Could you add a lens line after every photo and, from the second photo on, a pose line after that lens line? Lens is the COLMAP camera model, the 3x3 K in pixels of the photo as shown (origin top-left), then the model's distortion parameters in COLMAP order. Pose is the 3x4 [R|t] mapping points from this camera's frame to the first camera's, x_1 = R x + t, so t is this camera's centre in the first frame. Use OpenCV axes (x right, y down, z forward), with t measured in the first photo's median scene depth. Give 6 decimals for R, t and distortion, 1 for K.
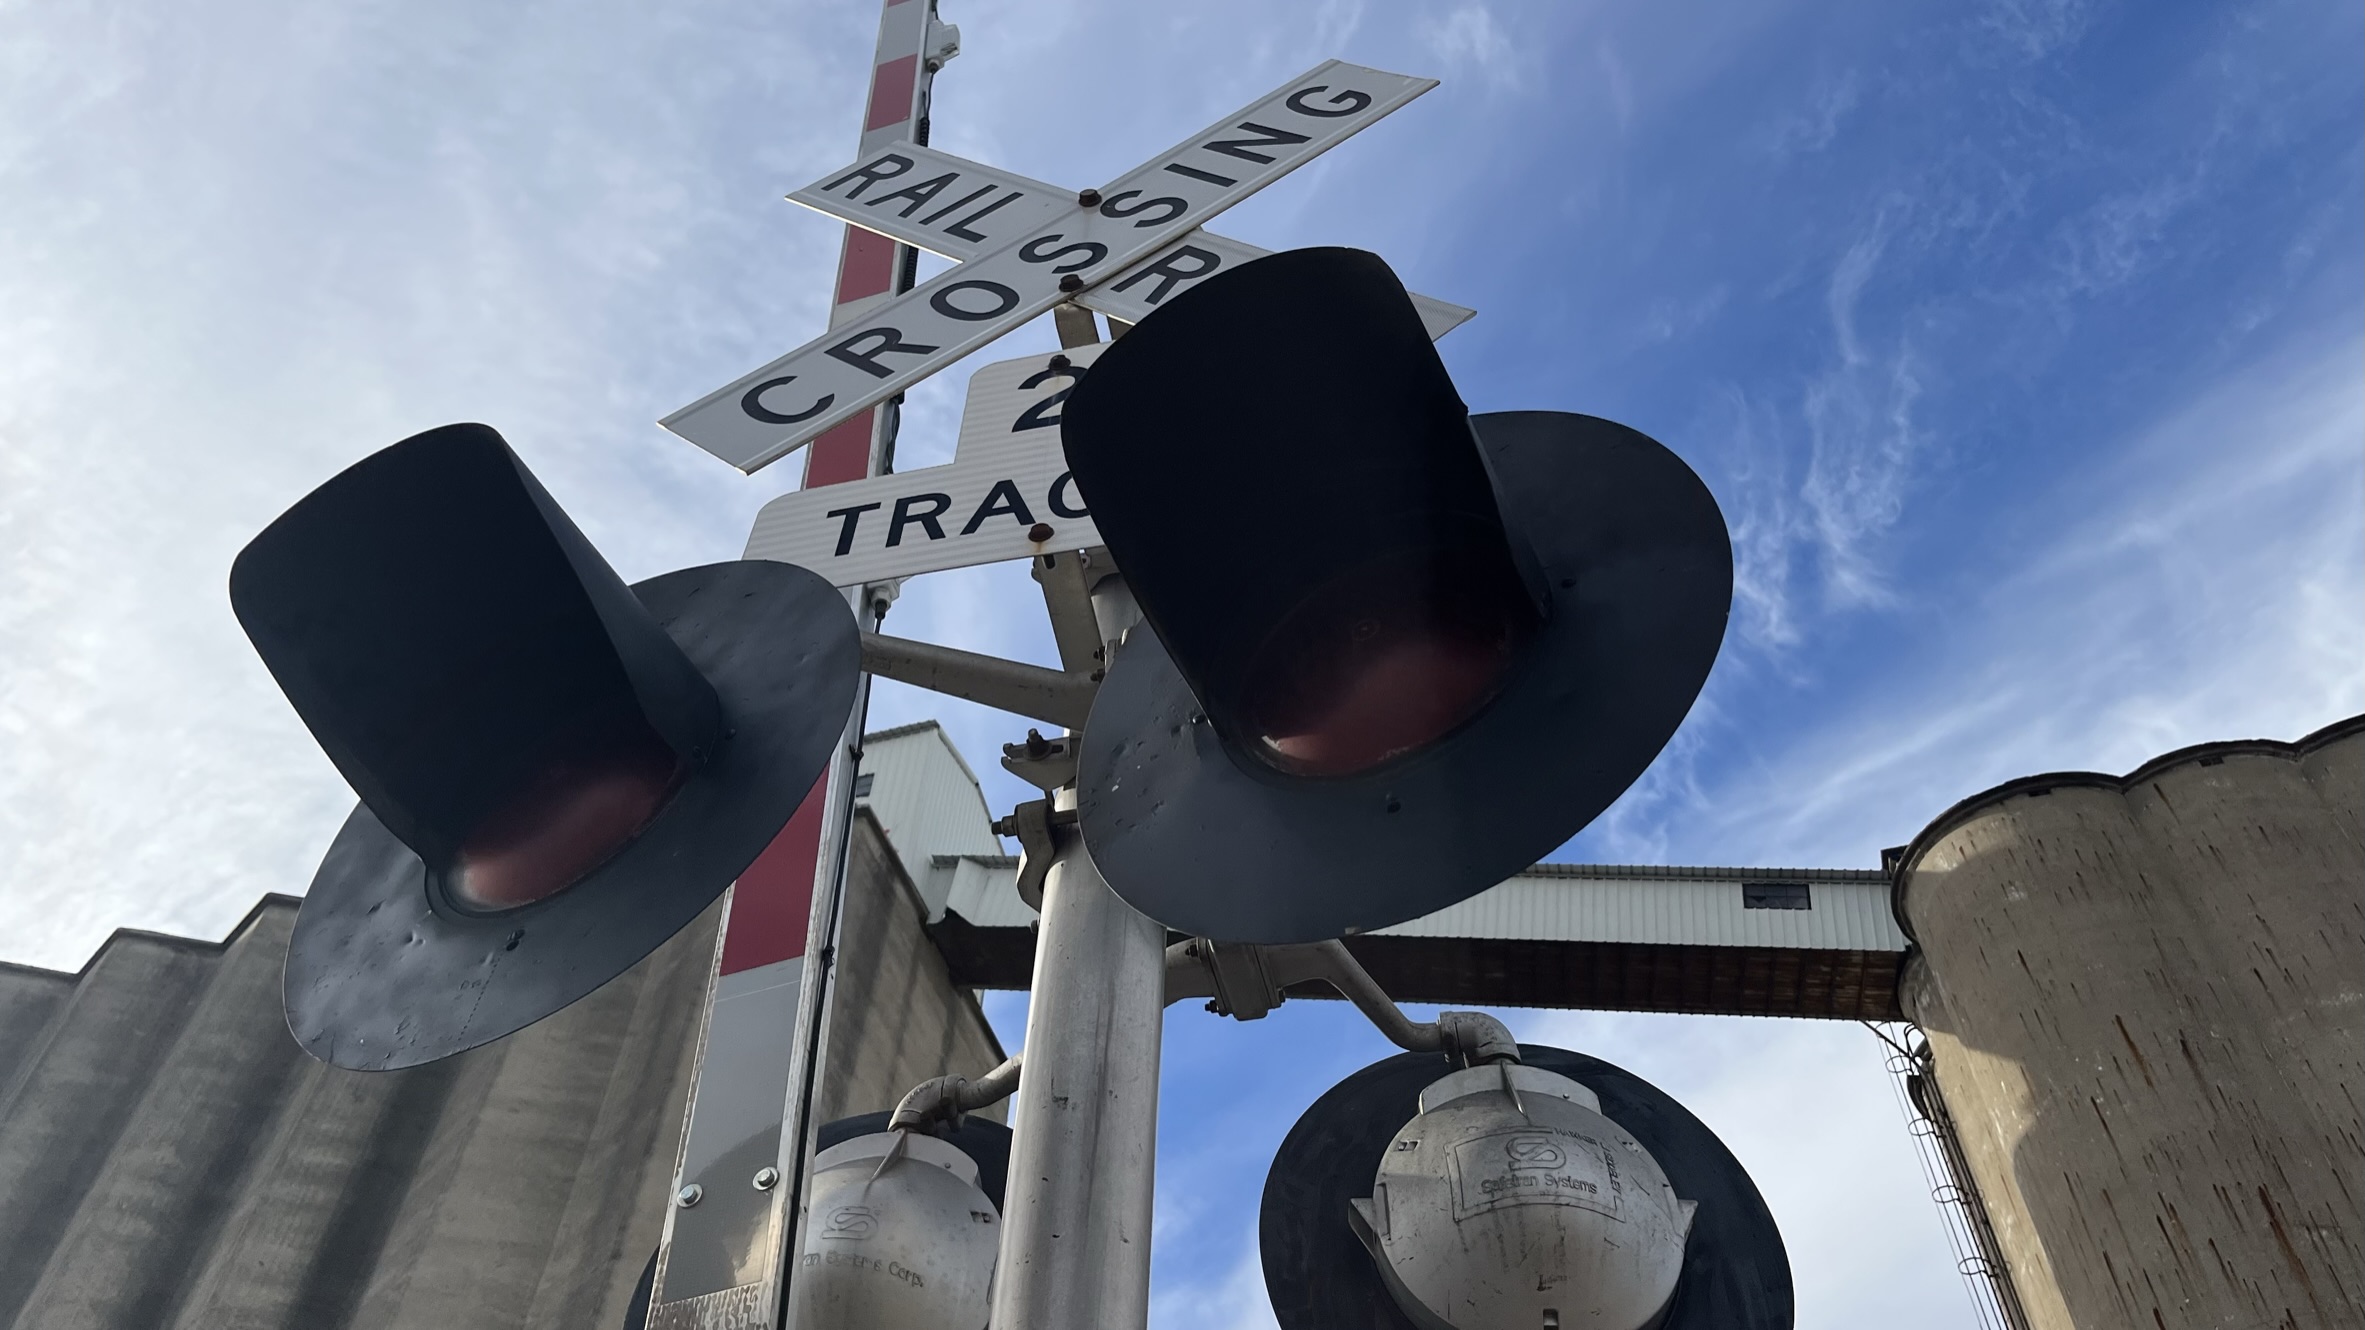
lens RADIAL K [[1776.1, 0, 1210.4], [0, 1776.1, 664.0], [0, 0, 1]] dist [0.080453, -0.118414]
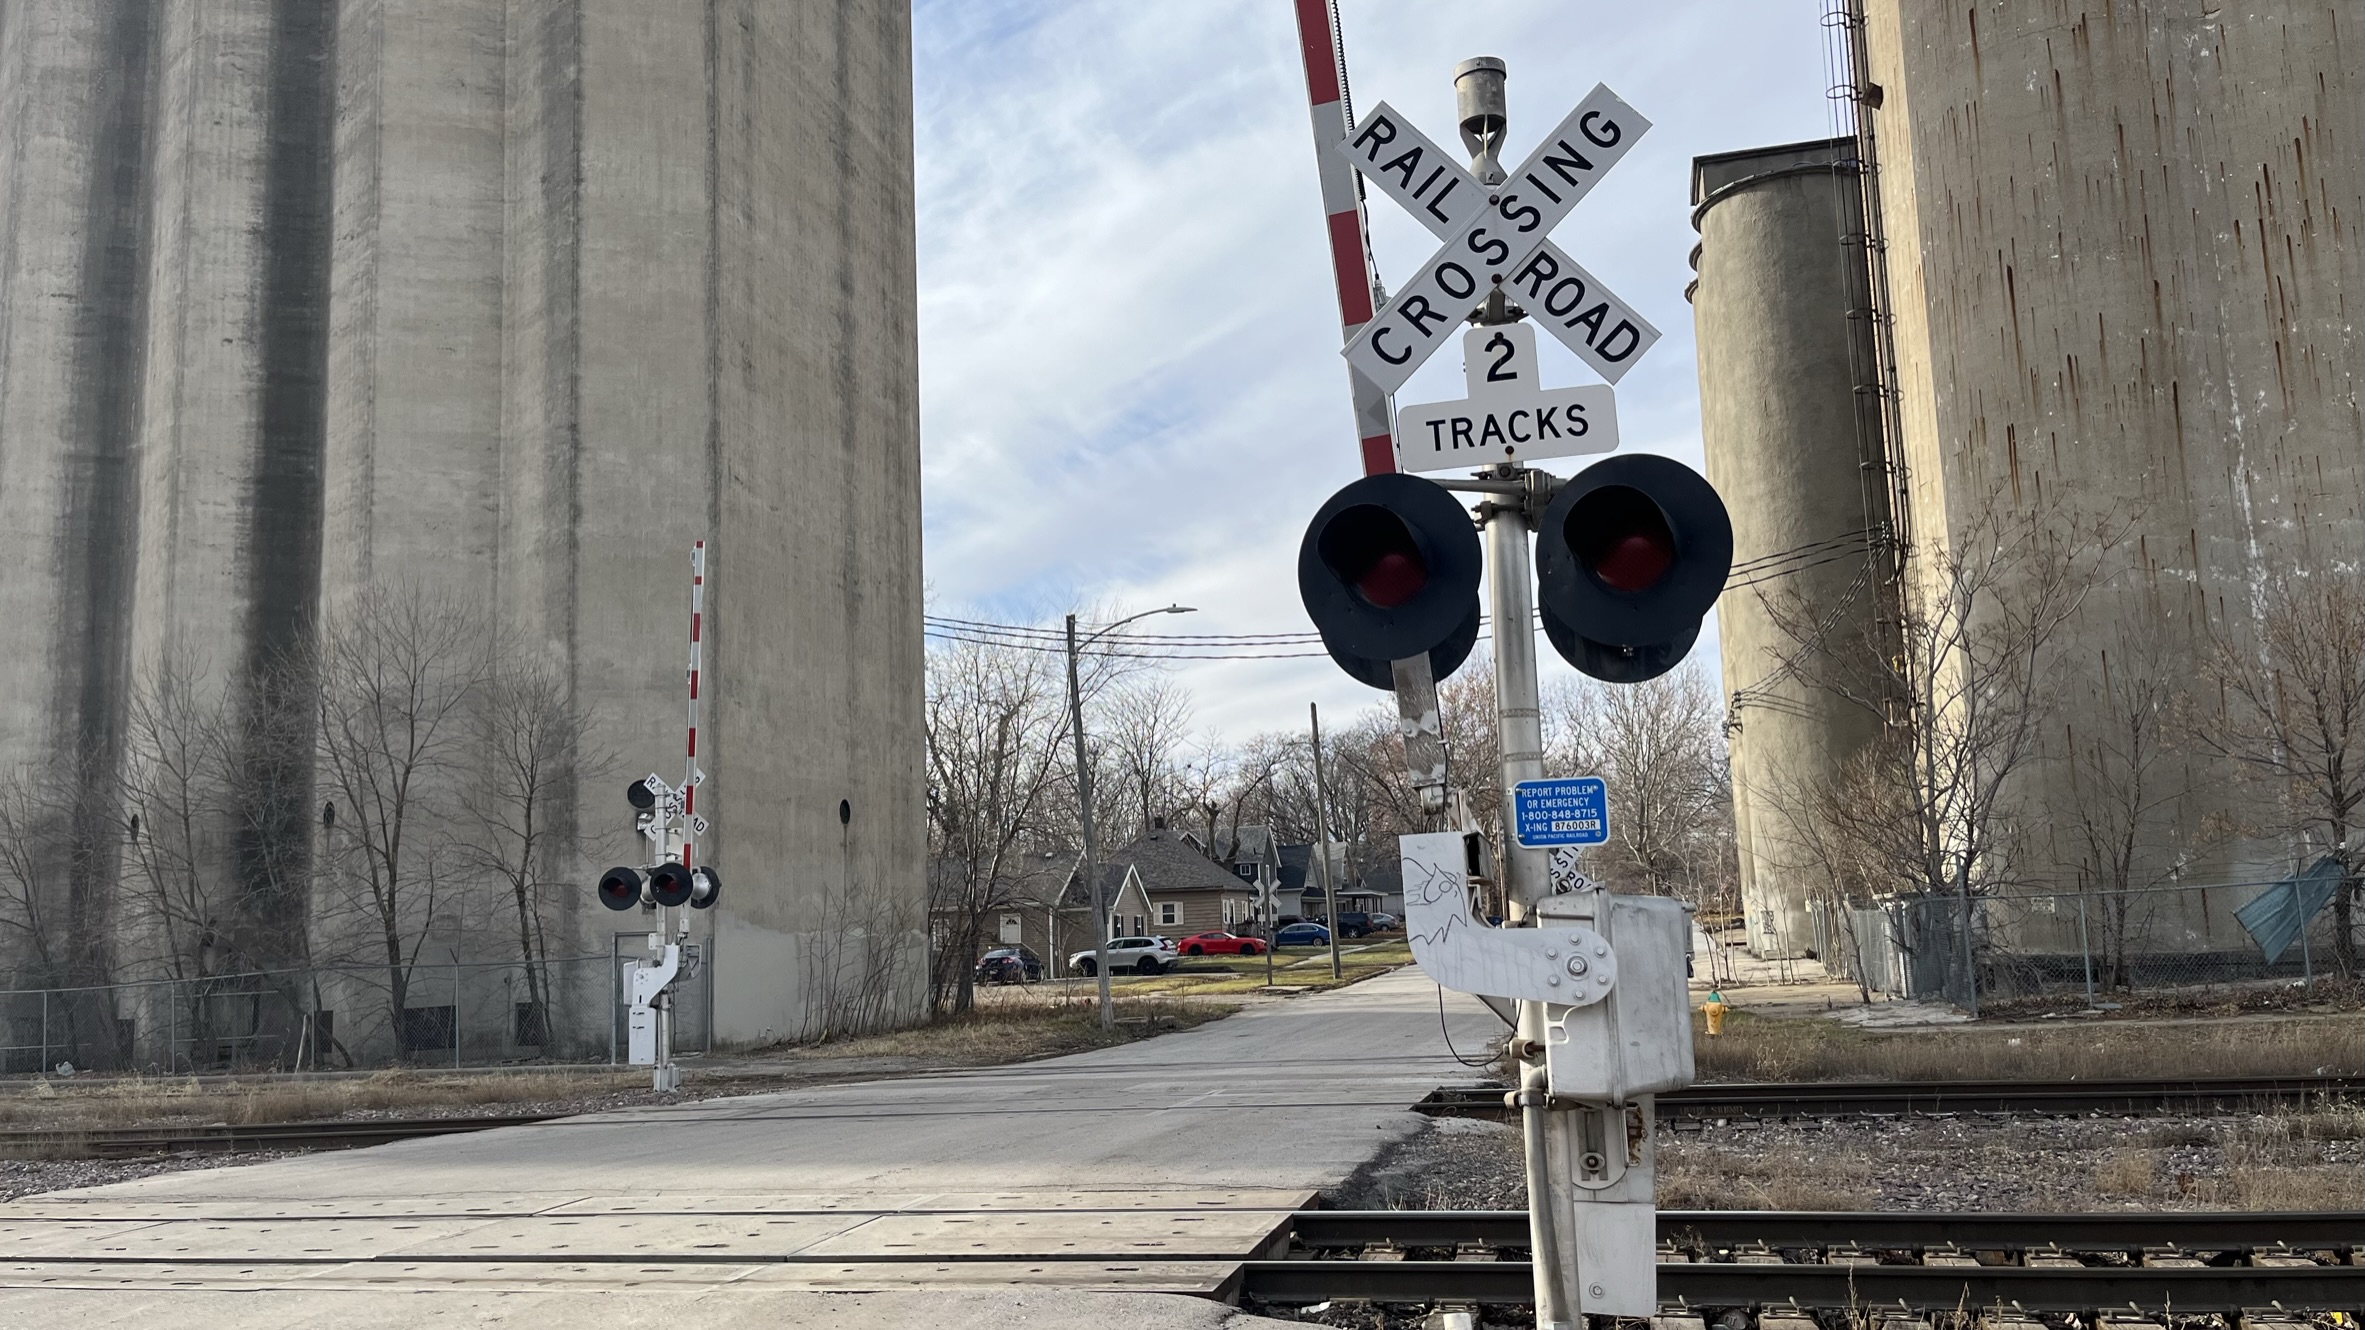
lens RADIAL K [[1776.1, 0, 1210.4], [0, 1776.1, 664.0], [0, 0, 1]] dist [0.080453, -0.118414]
pose [[0.996913, -0.043971, 0.065047, -0.658224], [-0.012706, 0.727205, 0.686303, -1.518065], [-0.077480, -0.685011, 0.724401, -1.125397]]
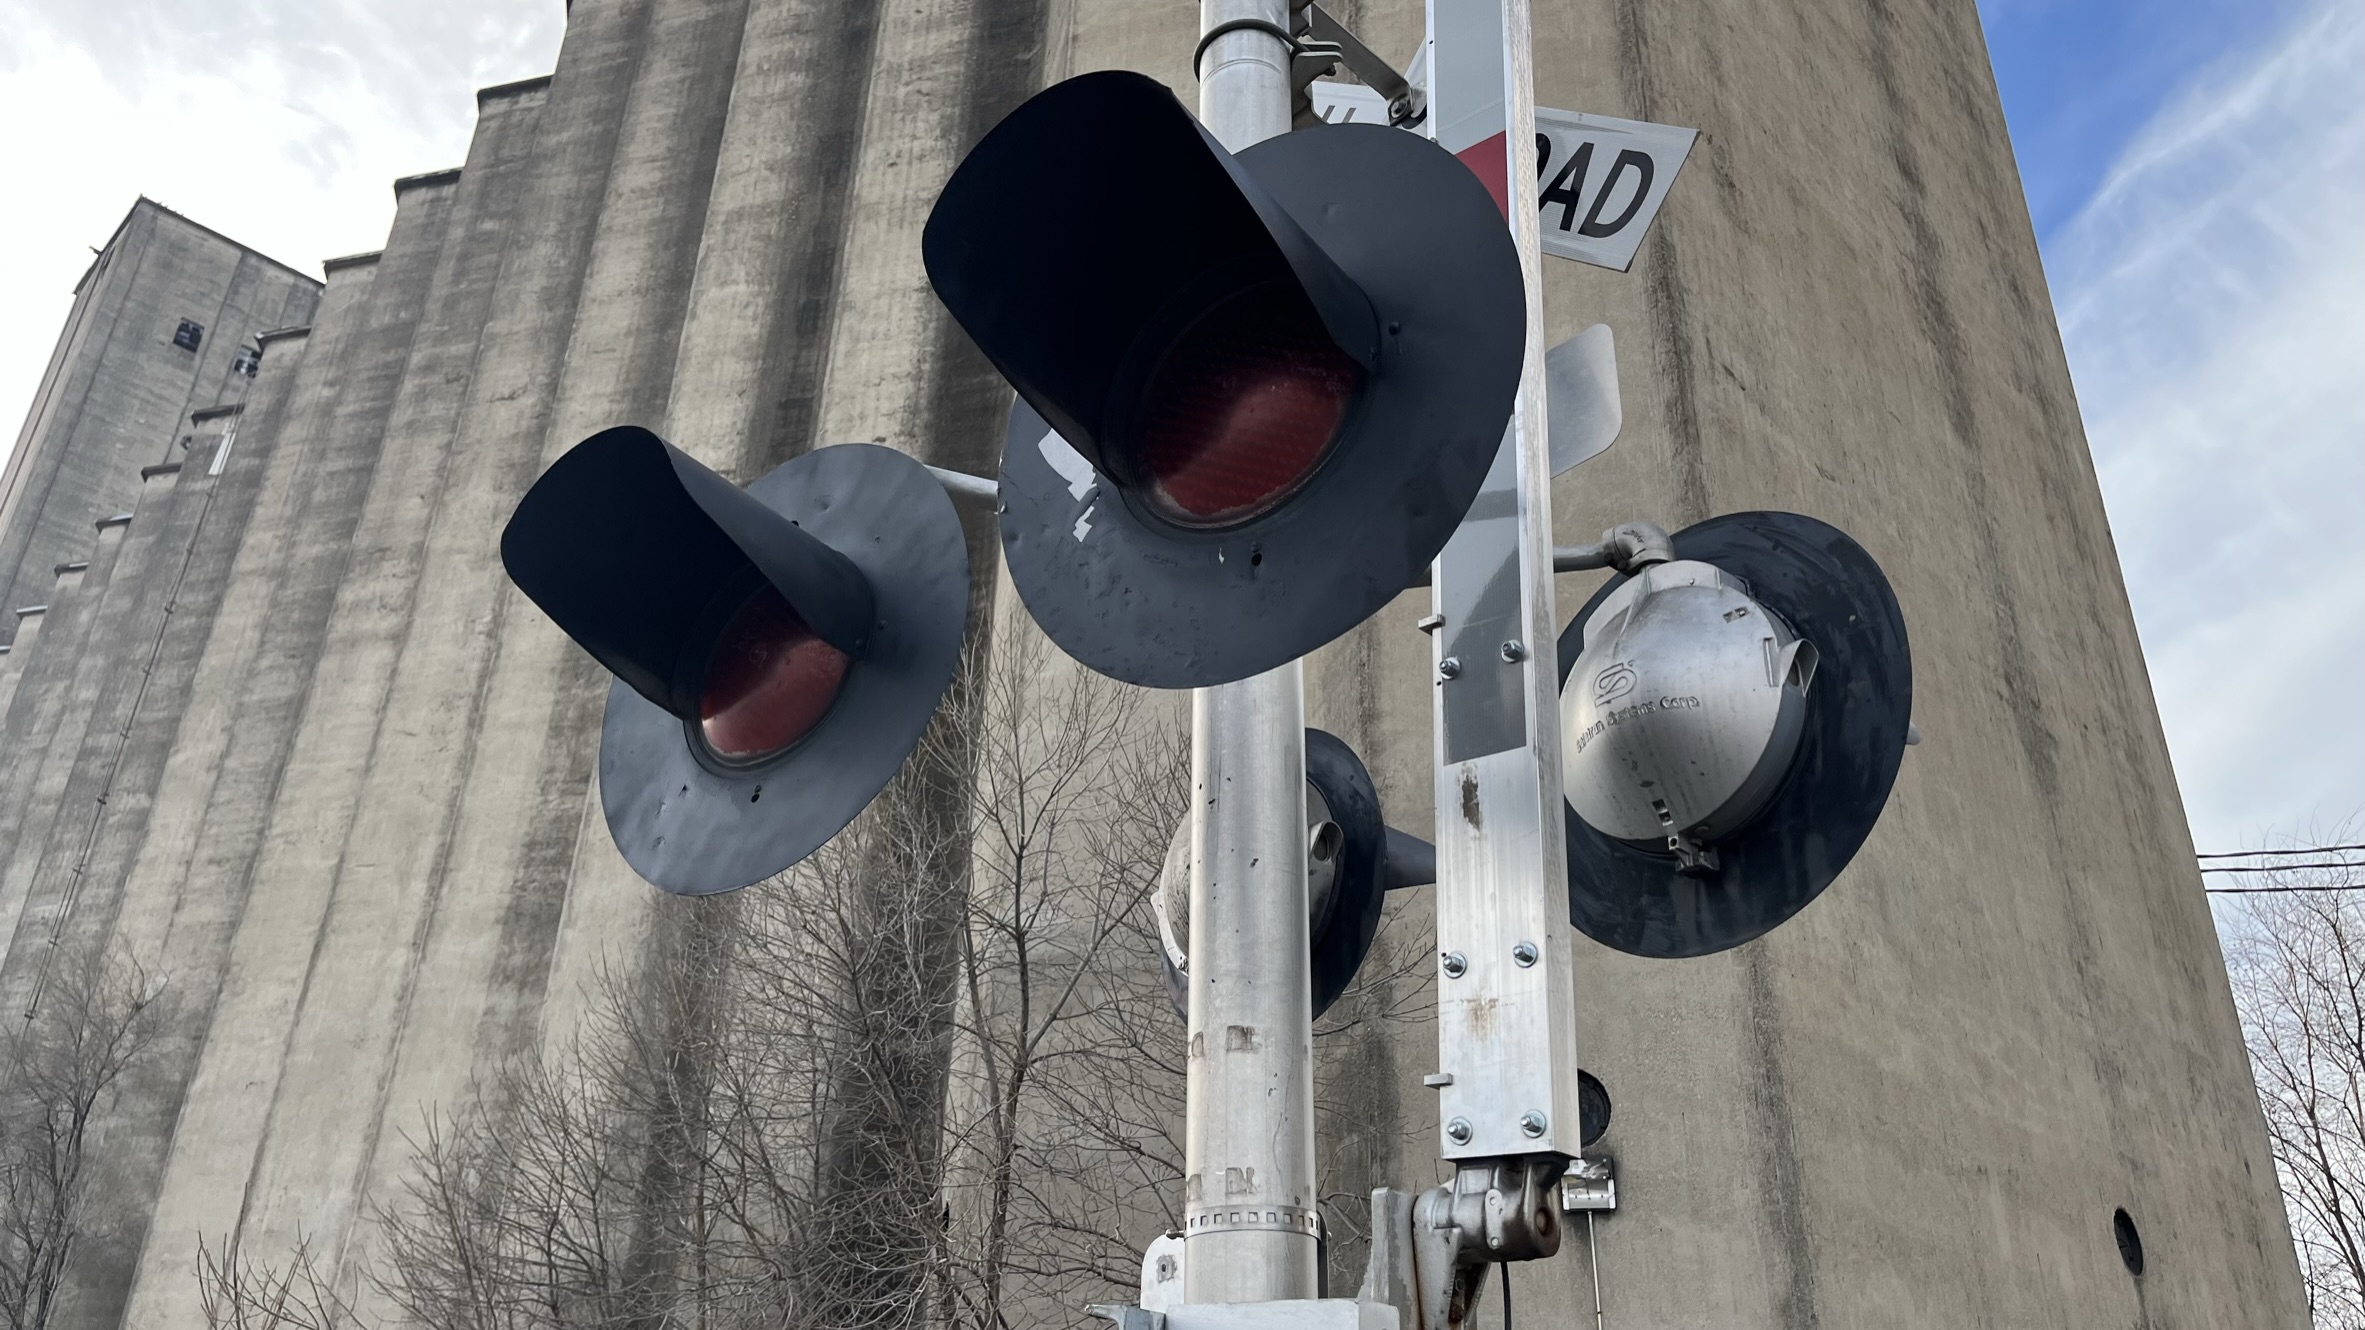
lens RADIAL K [[1731.7, 0, 1220.3], [0, 1731.7, 687.1], [0, 0, 1]] dist [0.078099, -0.107508]
pose [[0.881017, -0.216638, -0.420567, -2.520699], [0.365346, 0.876339, 0.313929, 5.056017], [0.300550, -0.430230, 0.851218, 4.028848]]
